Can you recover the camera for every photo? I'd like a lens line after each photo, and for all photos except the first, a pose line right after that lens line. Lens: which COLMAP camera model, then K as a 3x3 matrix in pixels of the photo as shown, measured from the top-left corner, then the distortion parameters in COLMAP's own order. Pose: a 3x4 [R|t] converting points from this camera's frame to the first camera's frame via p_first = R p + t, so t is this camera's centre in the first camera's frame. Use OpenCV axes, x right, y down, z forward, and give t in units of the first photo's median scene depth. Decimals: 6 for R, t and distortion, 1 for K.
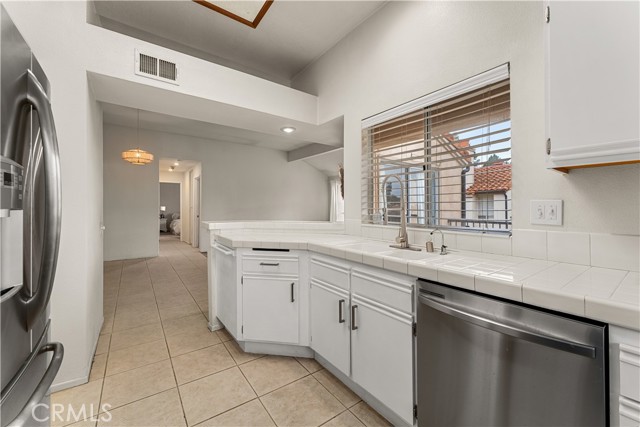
lens RADIAL K [[266.2, 0, 319.7], [0, 266.2, 208.6], [0, 0, 1]] dist [-0.000851, 0.000355]
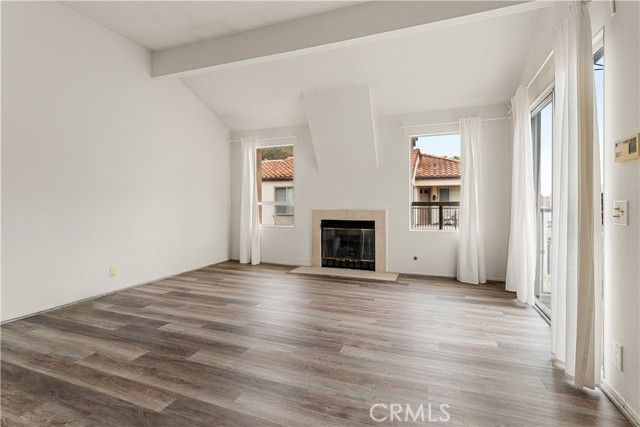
lens RADIAL K [[306.7, 0, 318.6], [0, 306.7, 203.3], [0, 0, 1]] dist [-0.004951, -0.000196]
pose [[0.828609, -0.007111, 0.559782, -0.170862], [0.006465, 0.999974, 0.003133, 0.018534], [-0.559790, 0.001023, 0.828634, 0.475070]]
